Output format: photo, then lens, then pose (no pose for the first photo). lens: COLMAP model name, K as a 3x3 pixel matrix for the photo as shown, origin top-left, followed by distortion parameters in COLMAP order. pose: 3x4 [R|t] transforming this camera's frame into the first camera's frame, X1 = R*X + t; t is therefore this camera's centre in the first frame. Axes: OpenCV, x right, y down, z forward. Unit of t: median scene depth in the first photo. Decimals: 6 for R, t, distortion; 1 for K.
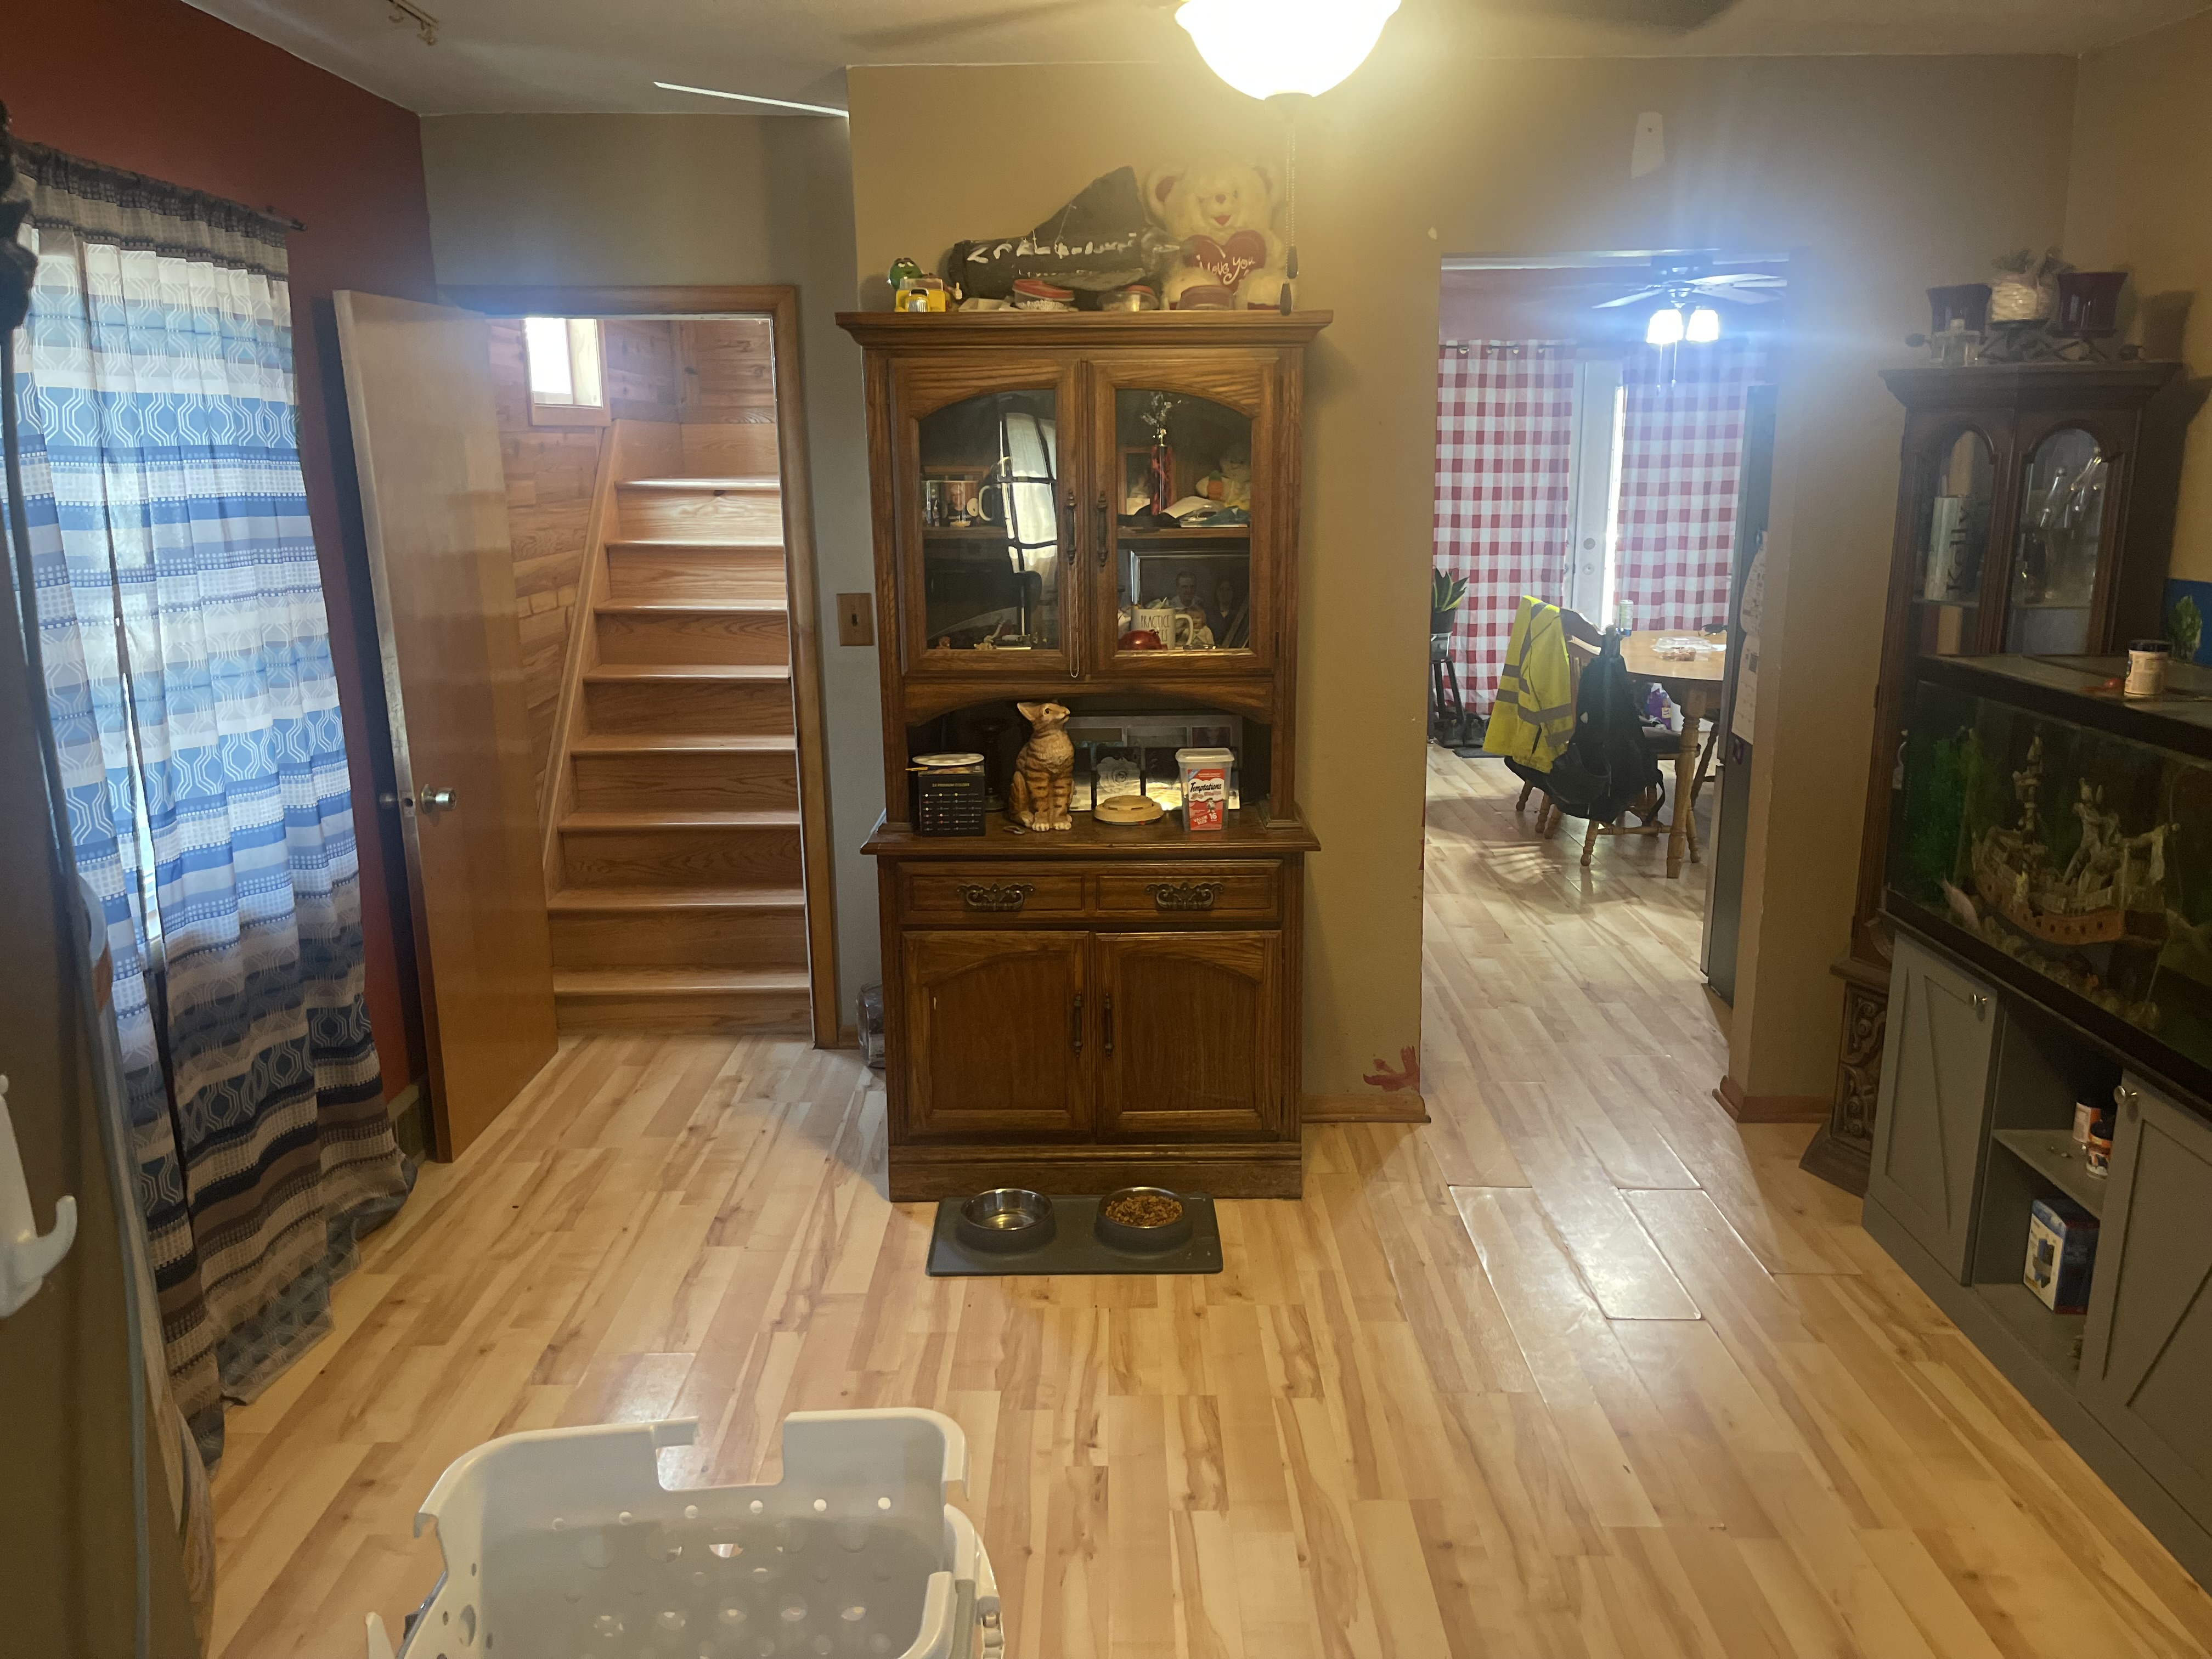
lens RADIAL K [[1680.8, 0, 1109.0], [0, 1680.8, 822.7], [0, 0, 1]] dist [0.062171, -0.000098]
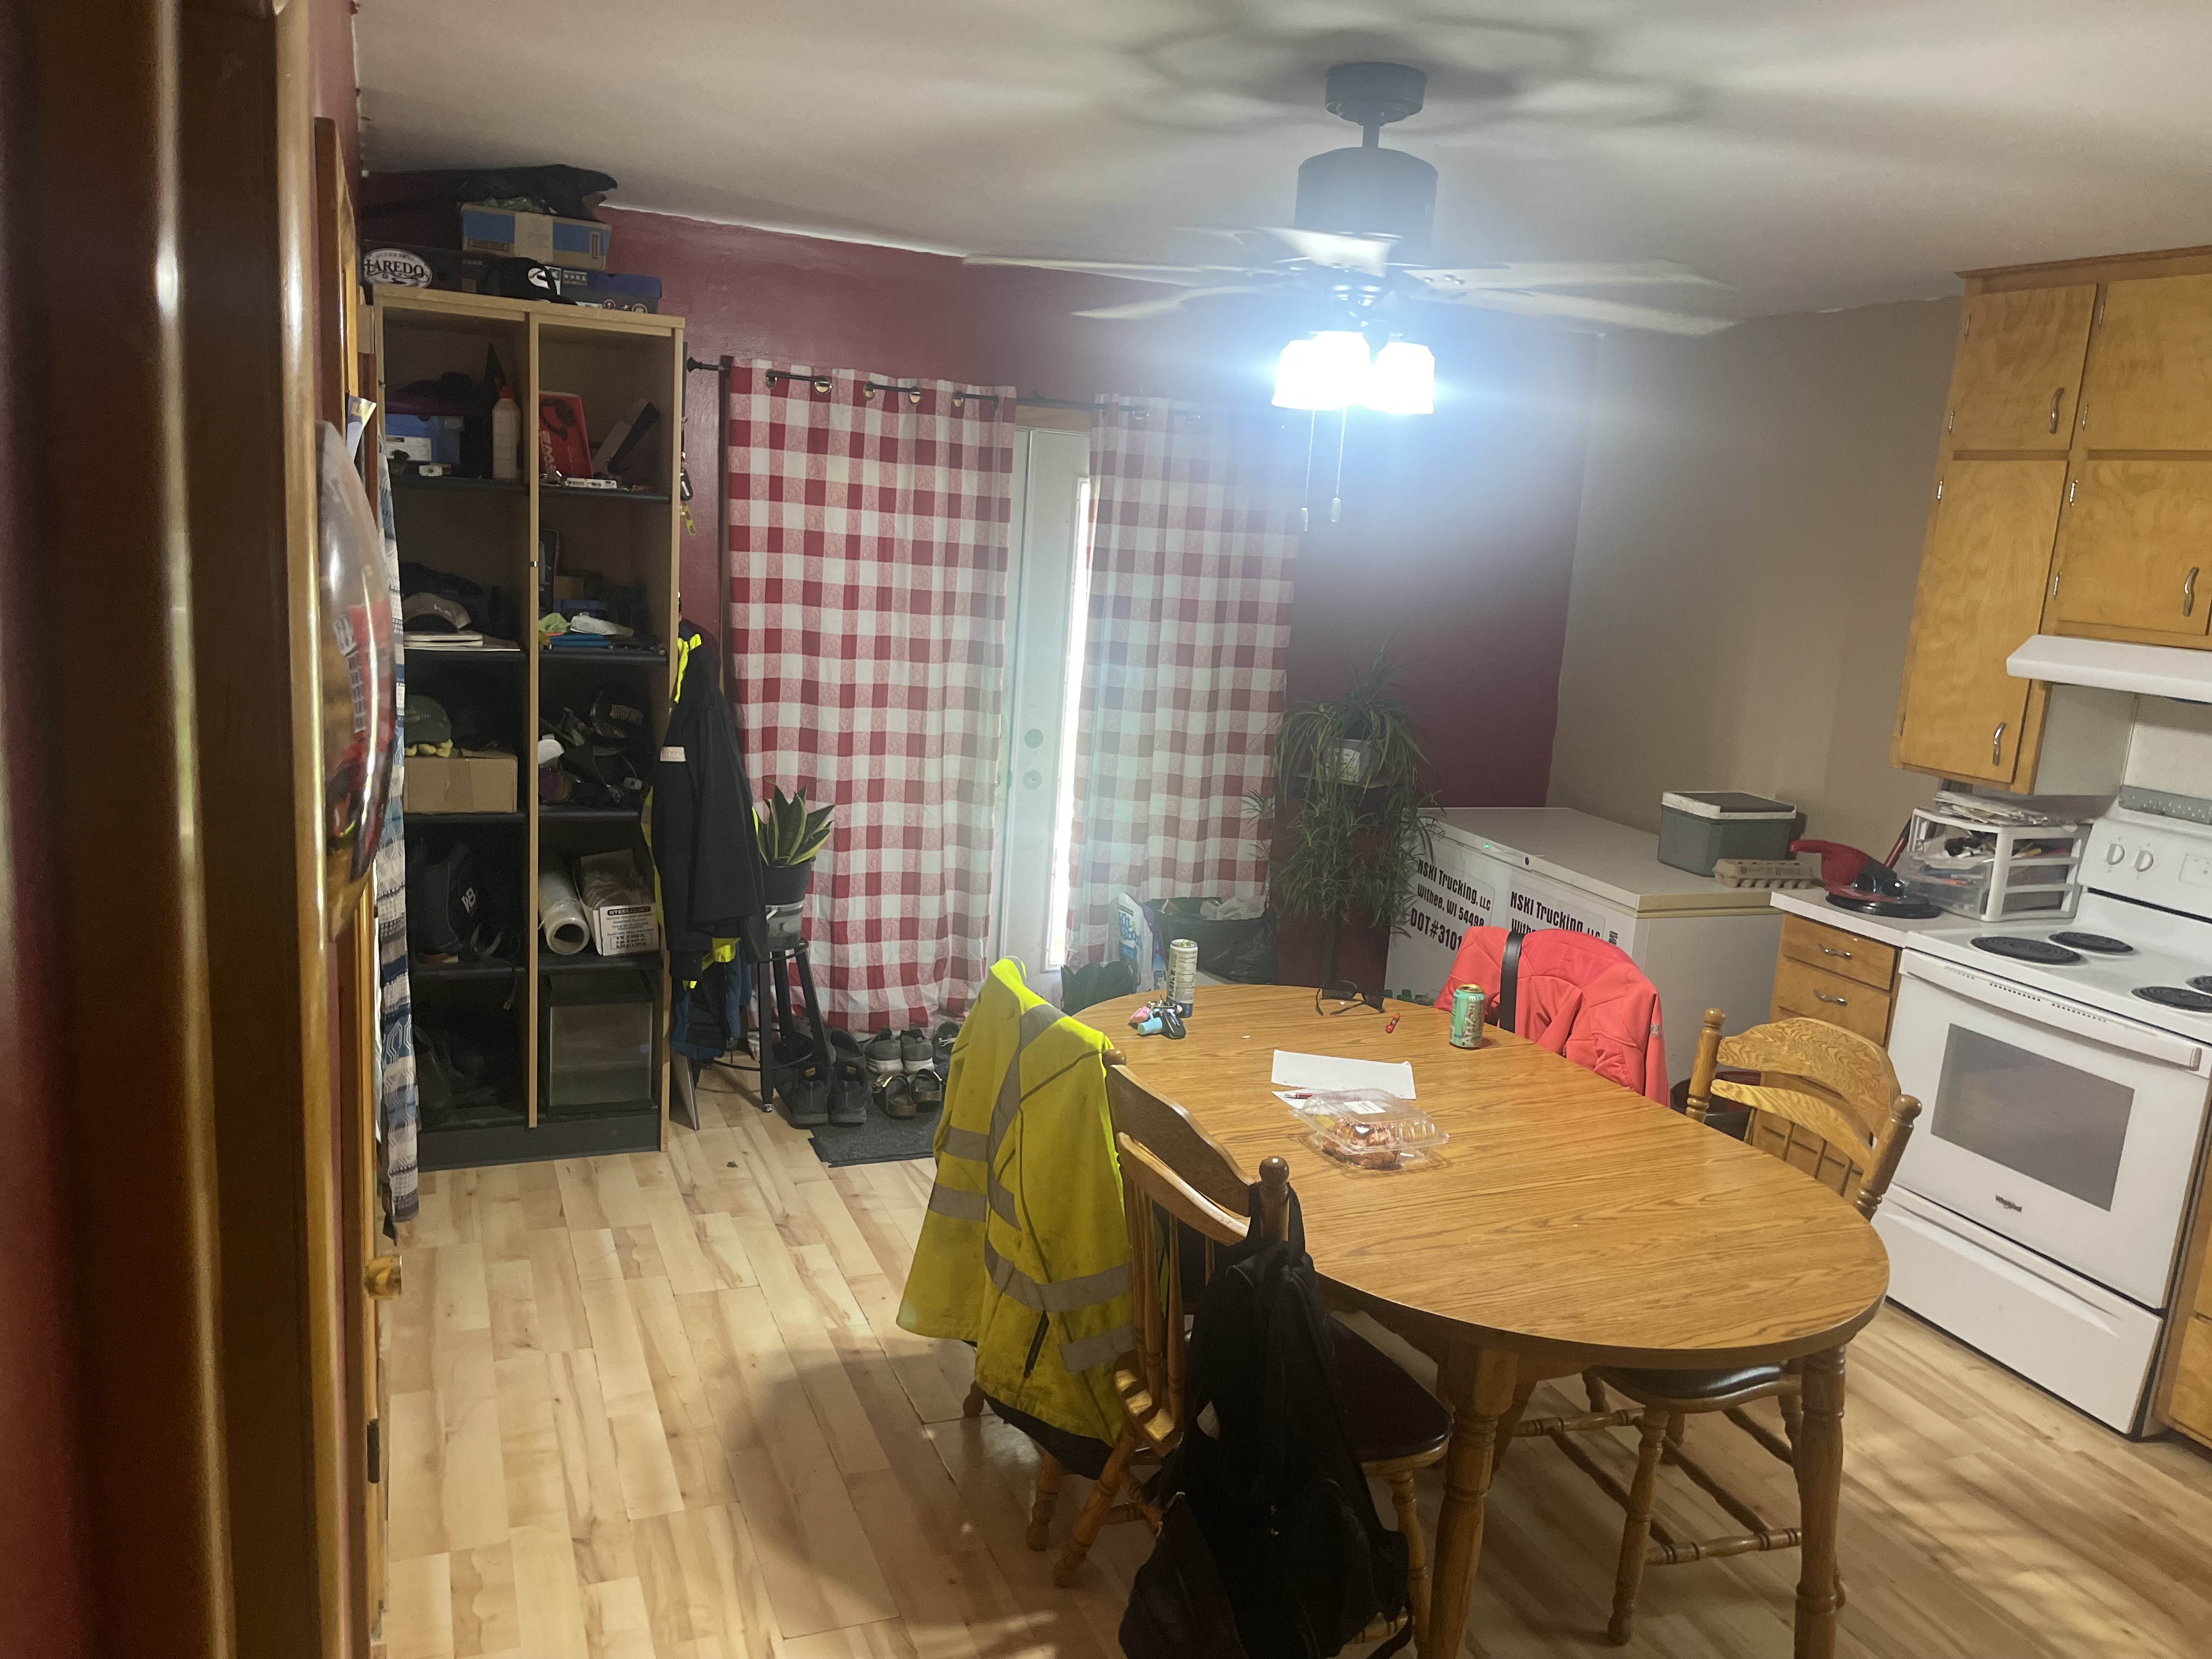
lens RADIAL K [[1680.8, 0, 1100.5], [0, 1680.8, 830.2], [0, 0, 1]] dist [0.062171, -0.000098]
pose [[0.924540, 0.001309, 0.381082, 0.084649], [0.007202, 0.999755, -0.020908, -0.123169], [-0.381016, 0.022075, 0.924305, 0.462555]]
